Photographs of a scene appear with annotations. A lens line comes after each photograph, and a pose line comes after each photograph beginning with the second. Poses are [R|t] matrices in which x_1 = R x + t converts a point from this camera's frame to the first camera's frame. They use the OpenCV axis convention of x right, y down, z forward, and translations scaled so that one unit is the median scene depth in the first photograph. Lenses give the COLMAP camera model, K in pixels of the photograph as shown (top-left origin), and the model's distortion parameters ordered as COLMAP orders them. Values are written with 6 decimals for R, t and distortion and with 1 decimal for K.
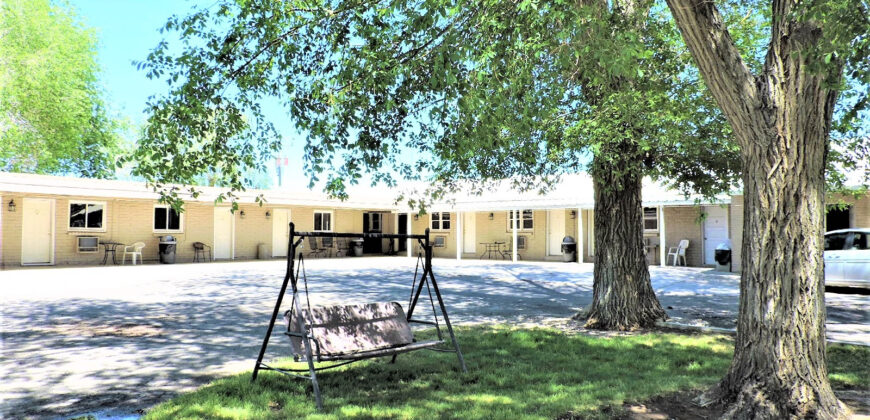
lens RADIAL K [[619.0, 0, 435.0], [0, 619.0, 210.0], [0, 0, 1]] dist [-0.025522, 0.001634]
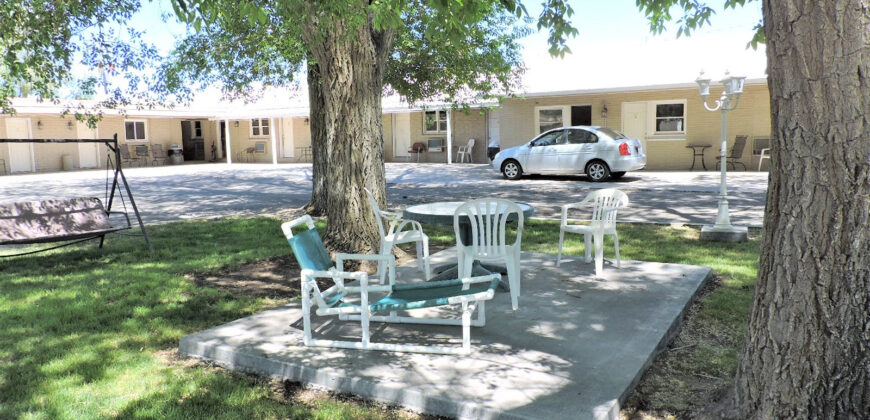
lens RADIAL K [[619.0, 0, 435.0], [0, 619.0, 210.0], [0, 0, 1]] dist [-0.025522, 0.001634]
pose [[0.980436, -0.046334, 0.191307, 0.108075], [0.016699, 0.987975, 0.153706, 0.001005], [-0.196129, -0.147505, 0.969420, -0.085329]]
